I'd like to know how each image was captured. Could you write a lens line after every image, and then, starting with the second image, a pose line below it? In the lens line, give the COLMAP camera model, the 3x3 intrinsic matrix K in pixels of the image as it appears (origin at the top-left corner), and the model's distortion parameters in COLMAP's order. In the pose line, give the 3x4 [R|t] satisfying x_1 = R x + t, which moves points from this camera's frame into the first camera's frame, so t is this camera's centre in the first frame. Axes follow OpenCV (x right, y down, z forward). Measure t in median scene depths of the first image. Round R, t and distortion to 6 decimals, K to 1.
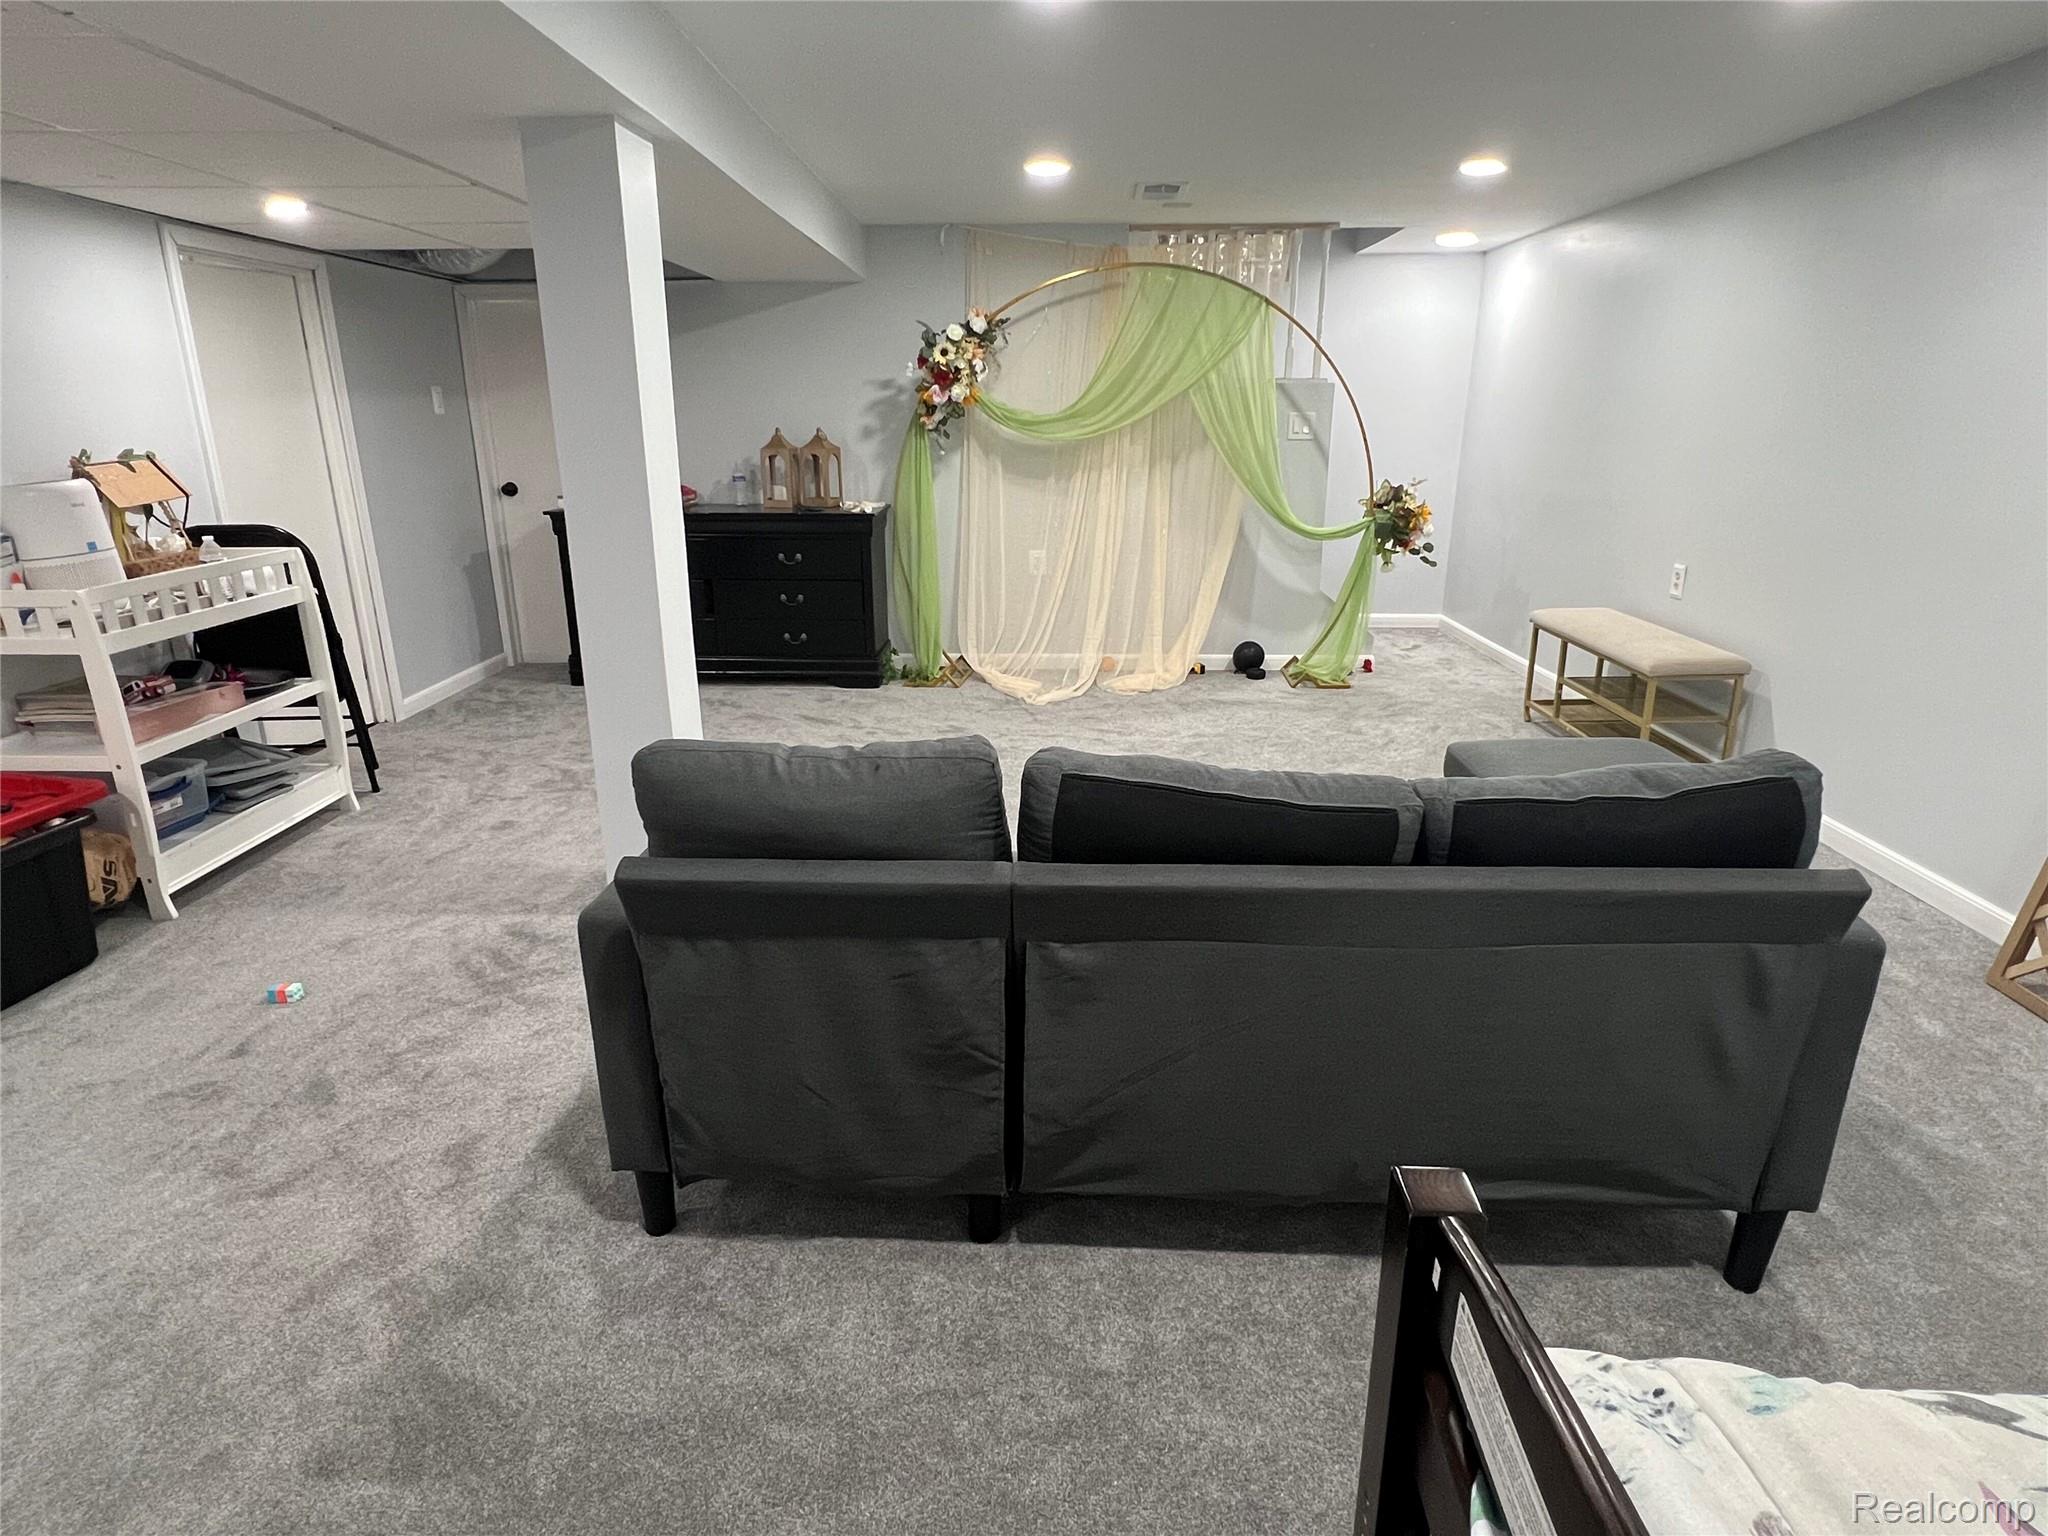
lens RADIAL K [[1113.9, 0, 1018.8], [0, 1113.9, 770.0], [0, 0, 1]] dist [0.000018, -0.000223]
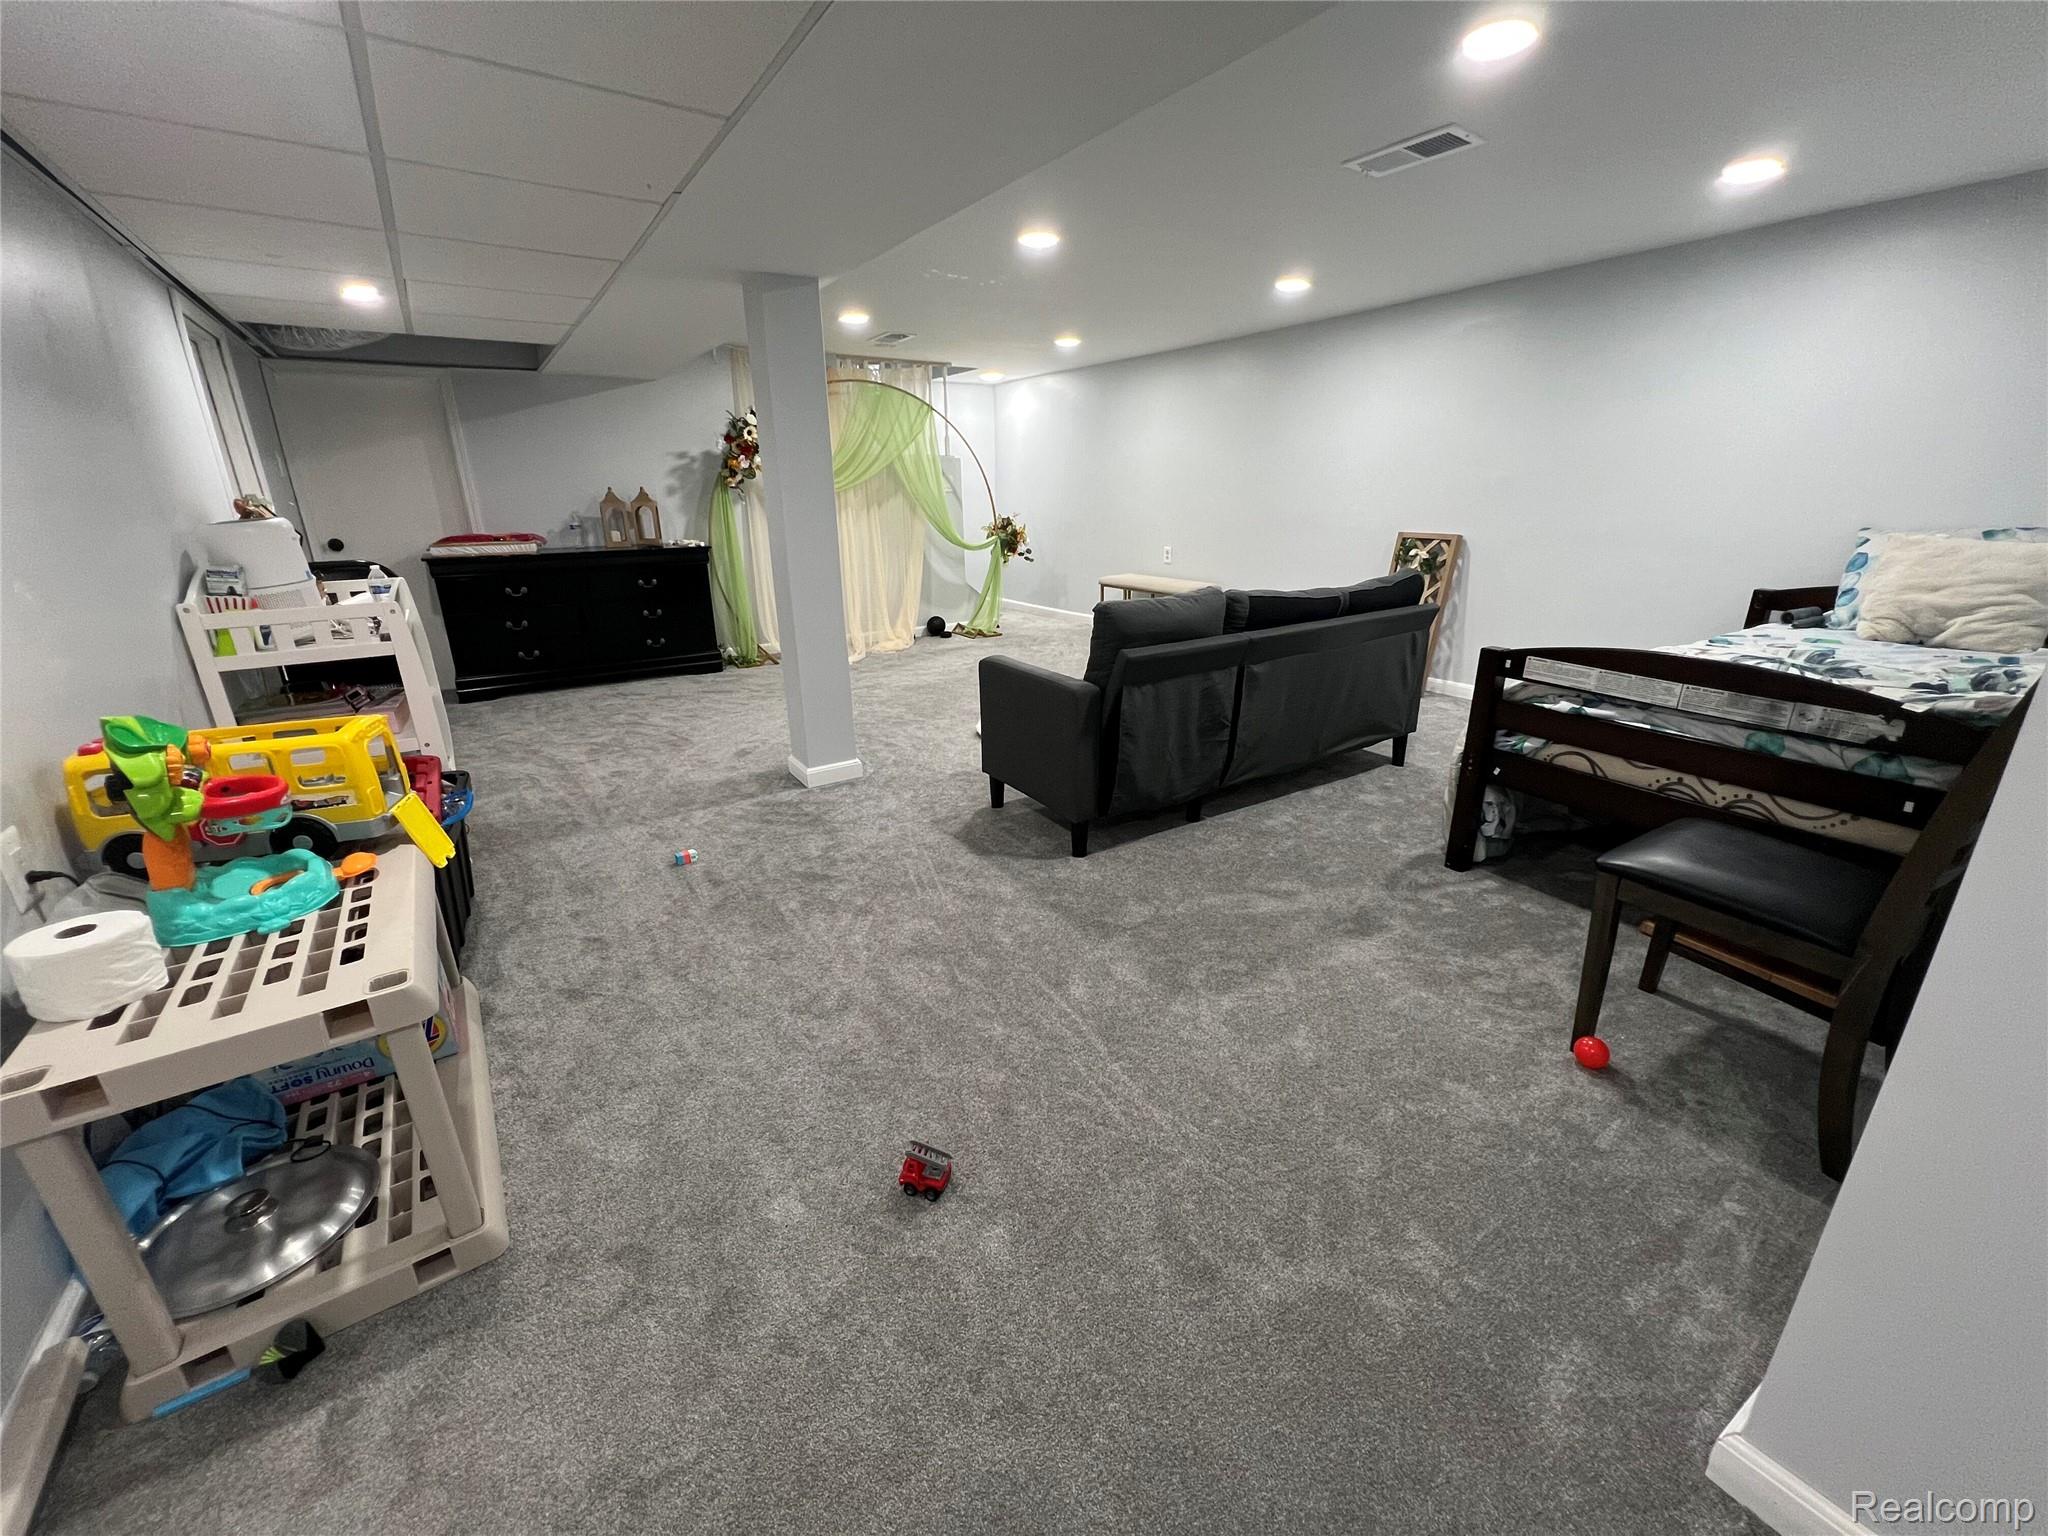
lens RADIAL K [[819.9, 0, 1024.2], [0, 819.9, 764.7], [0, 0, 1]] dist [0.002006, 0.000072]
pose [[0.808382, -0.194660, 0.555541, -0.437403], [0.189420, 0.979566, 0.067607, 0.046332], [-0.557349, 0.050579, 0.828736, -0.071206]]
